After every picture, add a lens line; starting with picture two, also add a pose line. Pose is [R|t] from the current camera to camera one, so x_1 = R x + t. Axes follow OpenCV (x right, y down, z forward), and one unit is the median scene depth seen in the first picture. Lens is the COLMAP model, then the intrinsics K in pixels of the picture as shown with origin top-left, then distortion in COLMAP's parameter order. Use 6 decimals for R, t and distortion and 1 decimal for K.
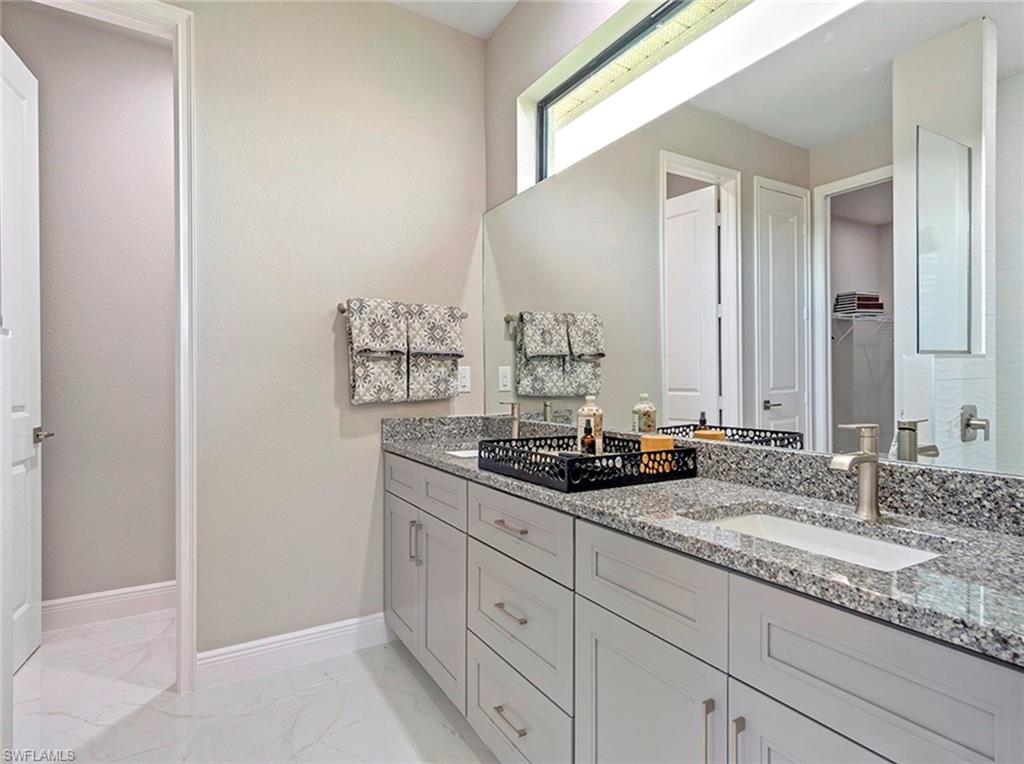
lens RADIAL K [[541.0, 0, 510.6], [0, 541.0, 378.2], [0, 0, 1]] dist [-0.008614, -0.000399]
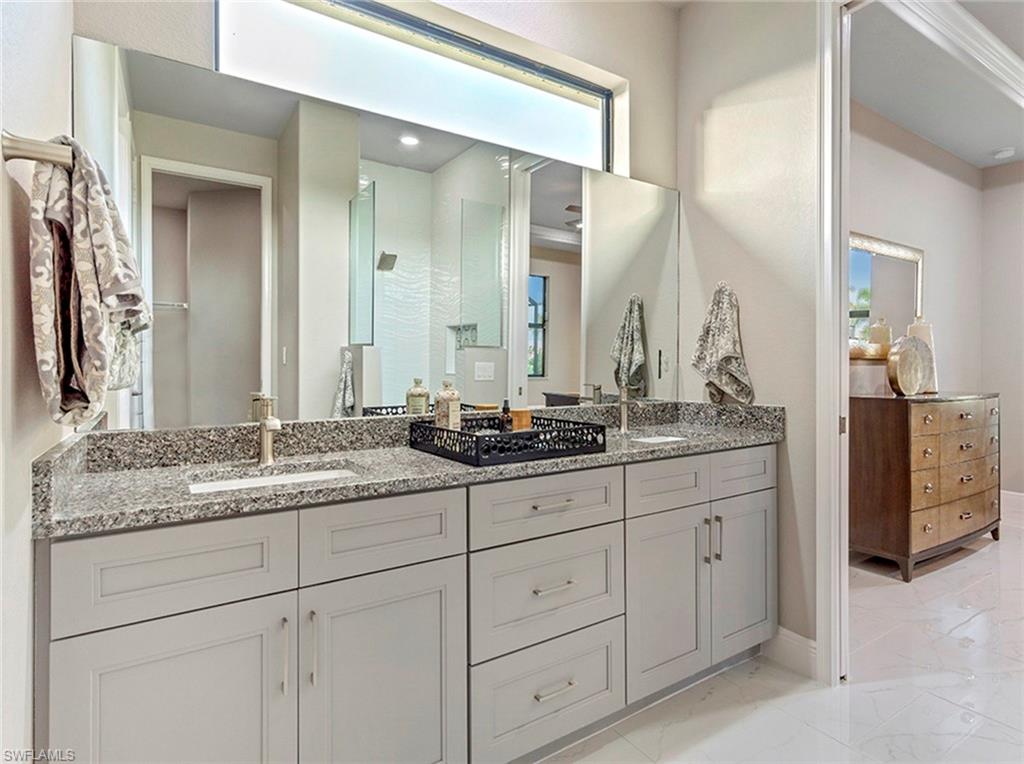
lens RADIAL K [[541.0, 0, 514.1], [0, 541.0, 377.0], [0, 0, 1]] dist [-0.008614, -0.000399]
pose [[-0.017792, -0.020881, 0.999624, -1.067093], [-0.002830, 0.999779, 0.020834, 0.011234], [-0.999838, -0.002458, -0.017847, 1.143894]]
